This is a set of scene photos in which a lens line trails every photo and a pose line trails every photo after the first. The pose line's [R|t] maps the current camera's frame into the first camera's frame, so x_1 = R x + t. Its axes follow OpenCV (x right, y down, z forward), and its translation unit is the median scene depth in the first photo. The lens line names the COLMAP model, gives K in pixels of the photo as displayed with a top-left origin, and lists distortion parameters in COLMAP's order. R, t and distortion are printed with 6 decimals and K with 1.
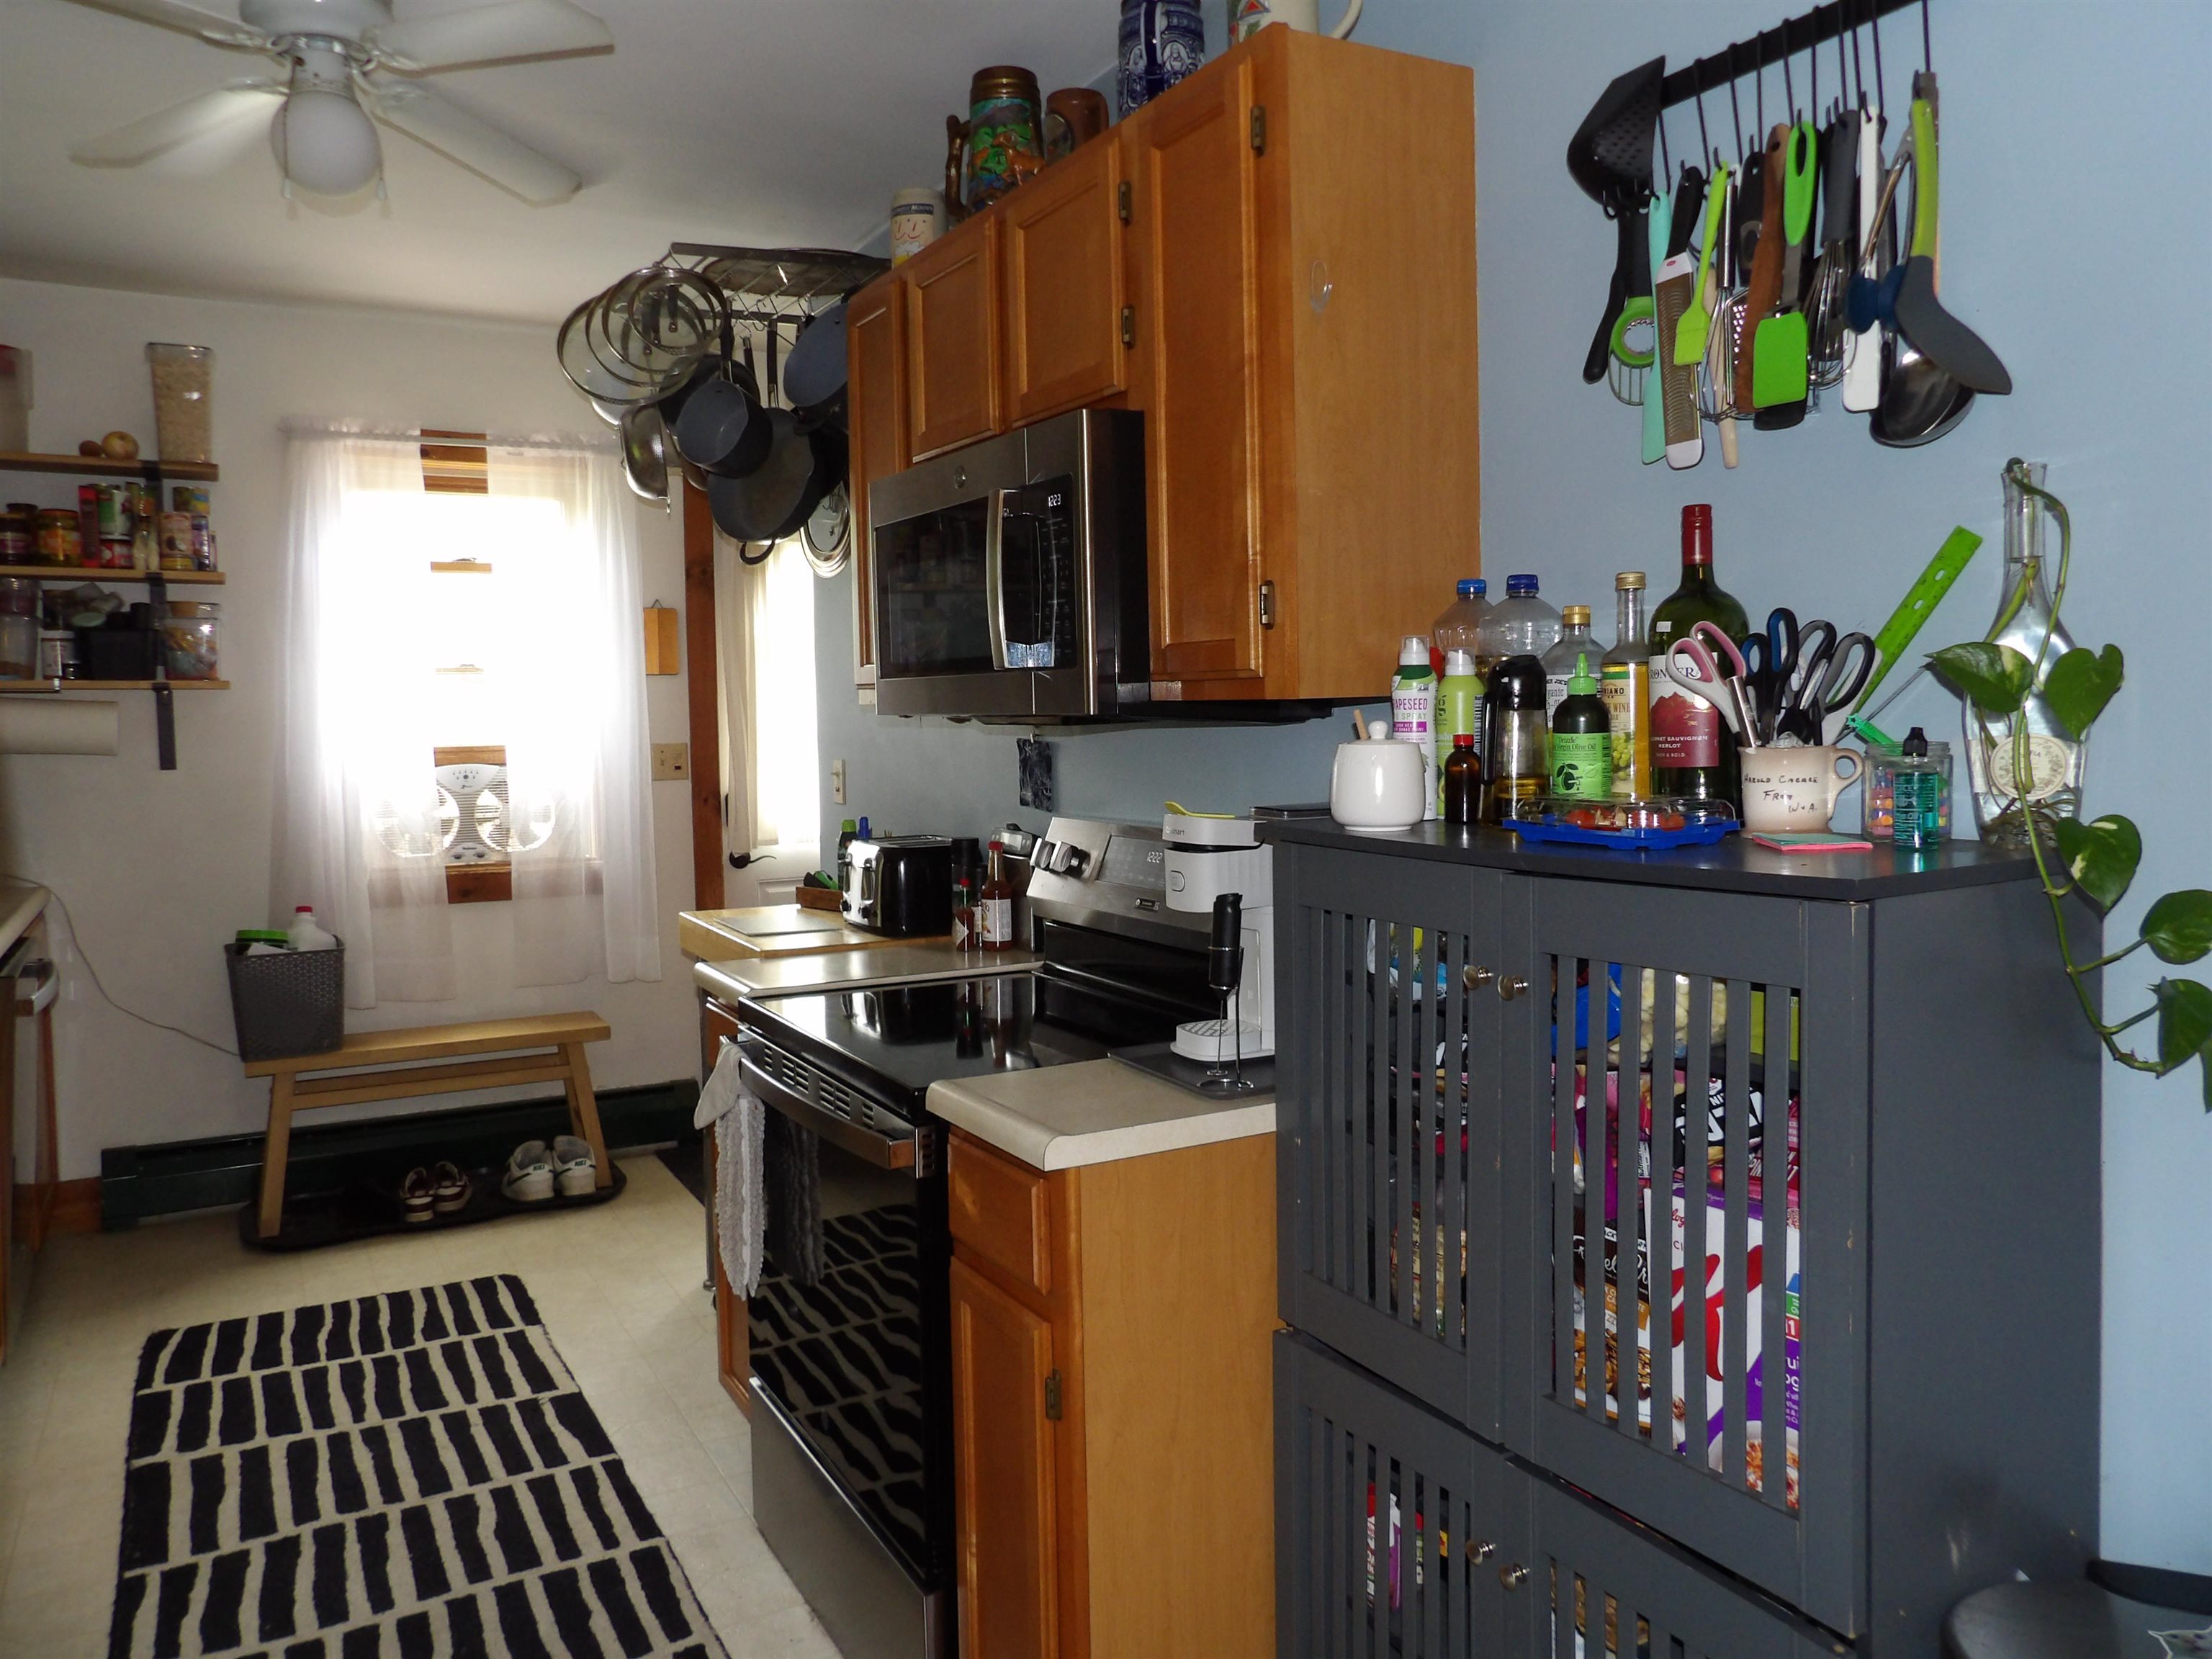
lens RADIAL K [[1574.2, 0, 1102.8], [0, 1574.2, 807.0], [0, 0, 1]] dist [-0.043426, 0.044633]
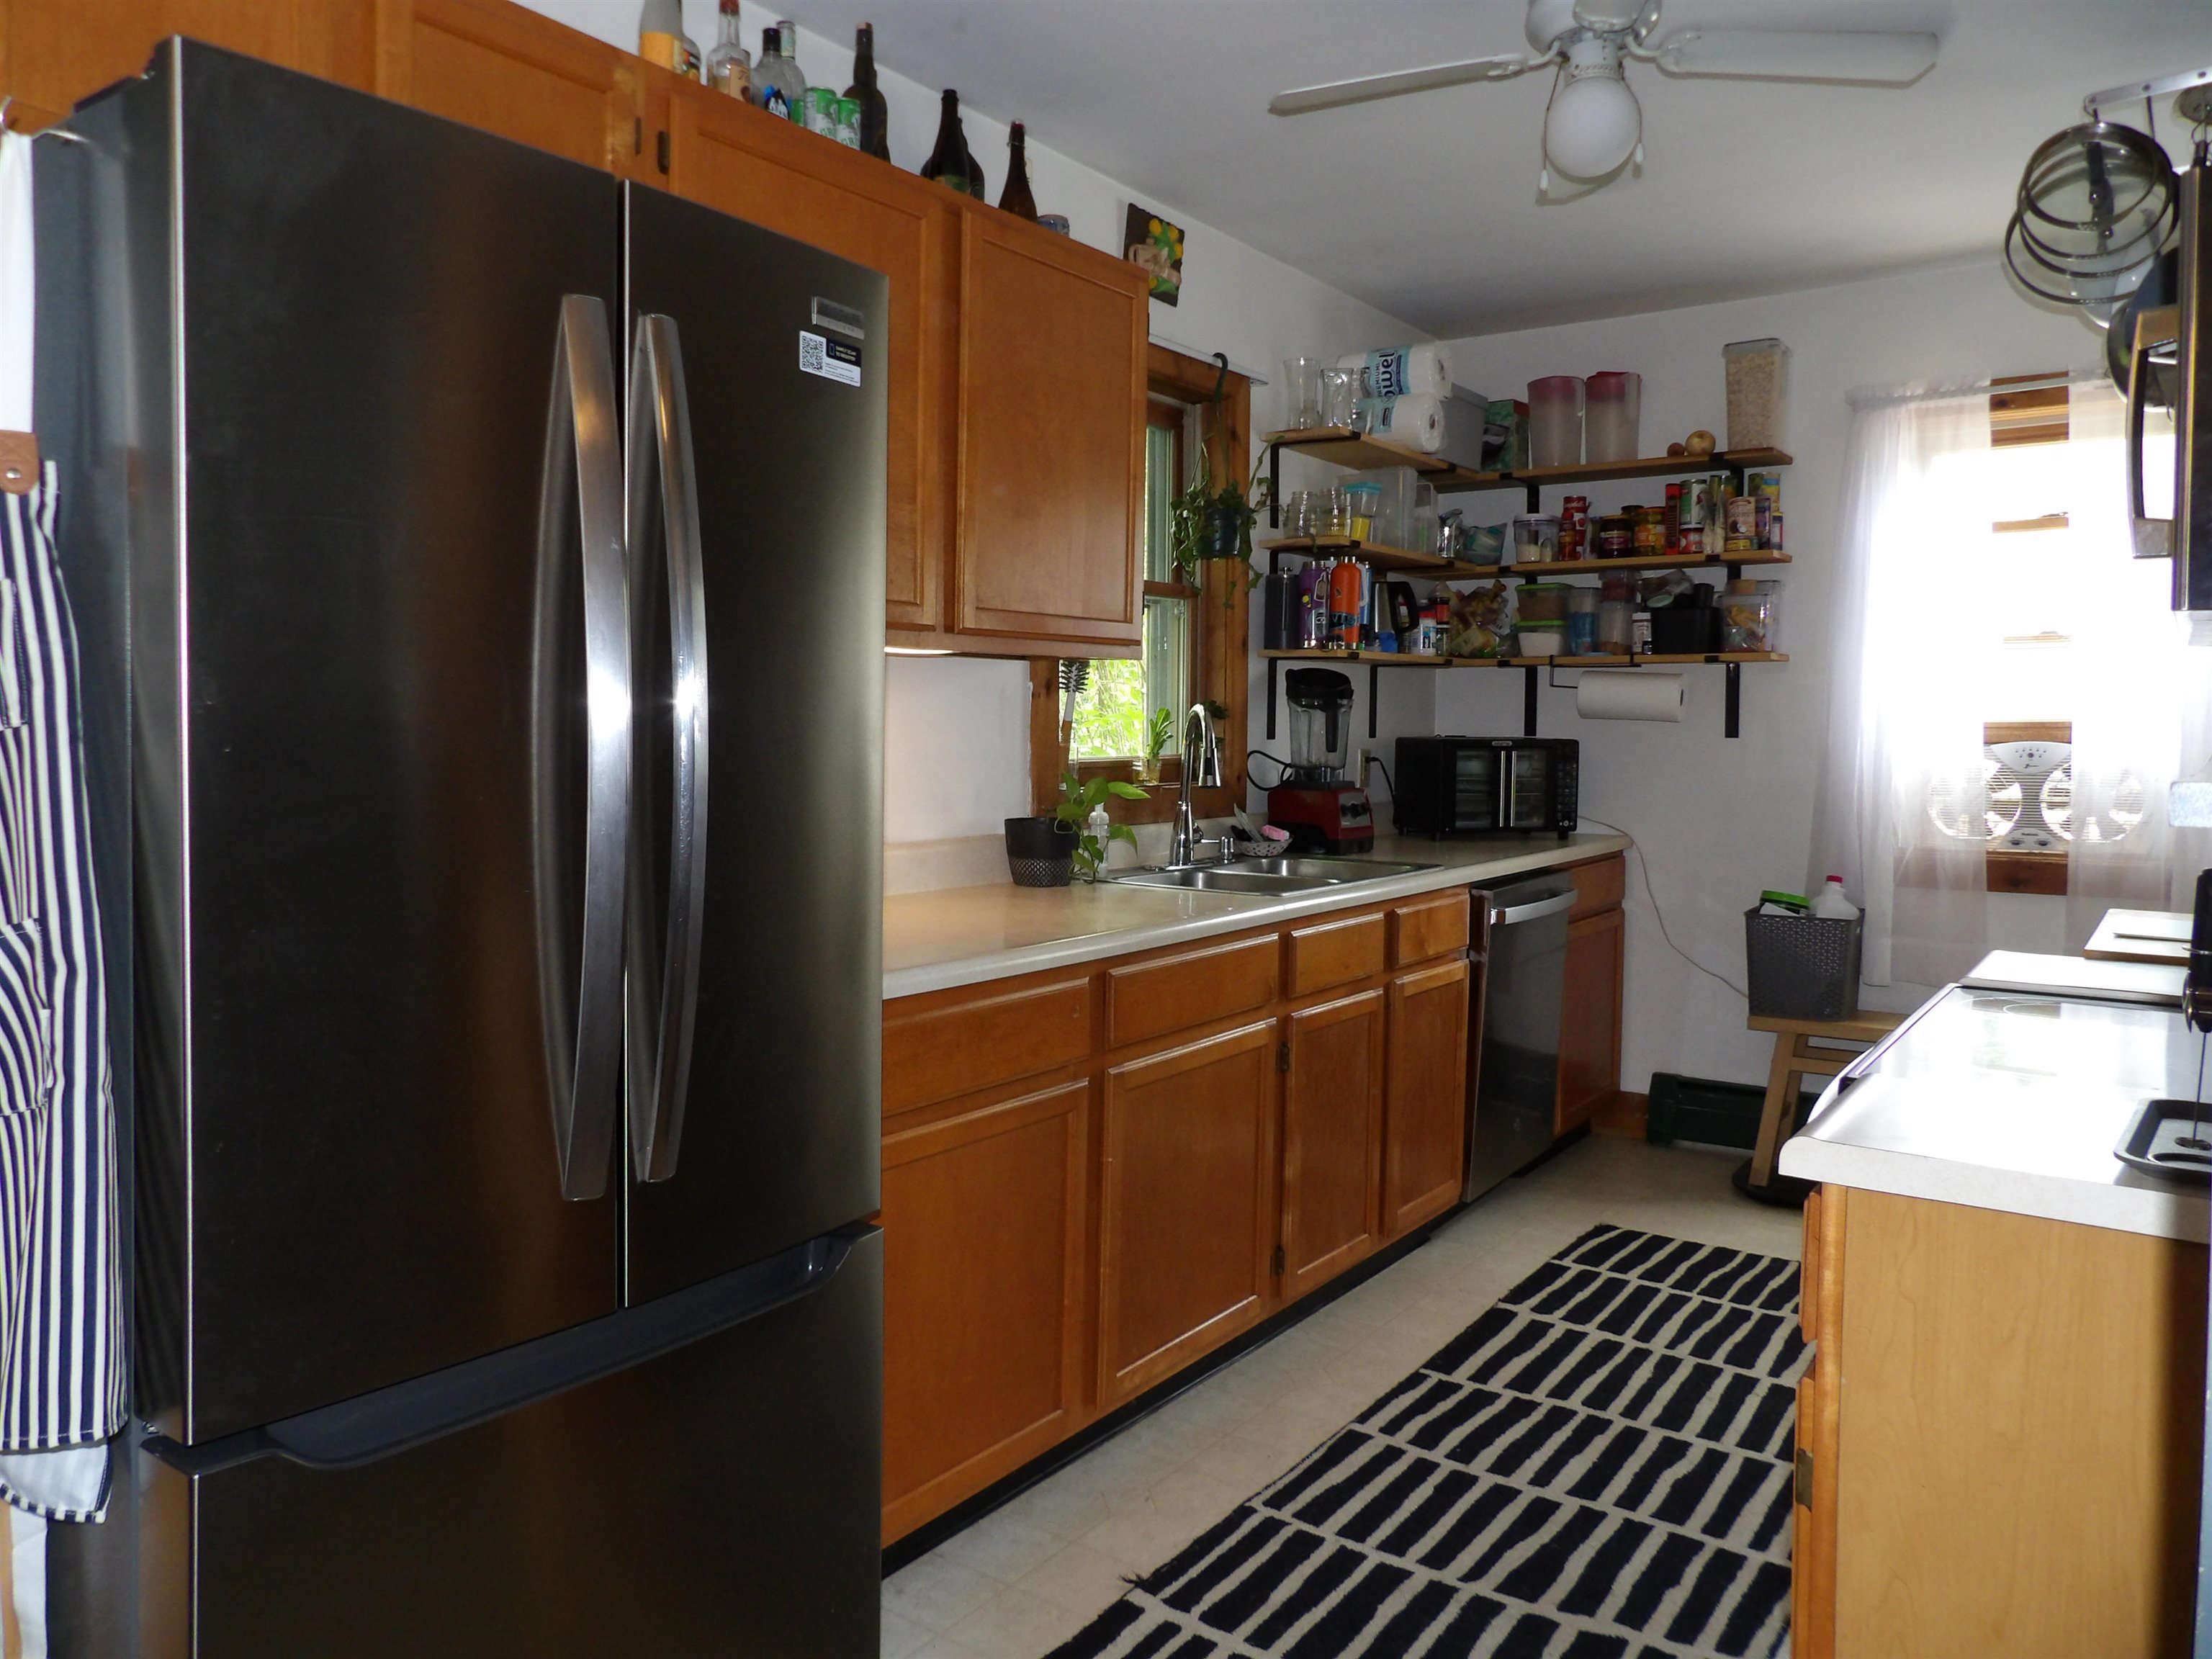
lens RADIAL K [[1574.2, 0, 1060.6], [0, 1574.2, 802.1], [0, 0, 1]] dist [-0.043426, 0.044633]
pose [[0.399703, 0.057301, -0.914852, 0.226375], [-0.068144, 0.997140, 0.032682, 0.018588], [0.914108, 0.049278, 0.402464, 0.146738]]
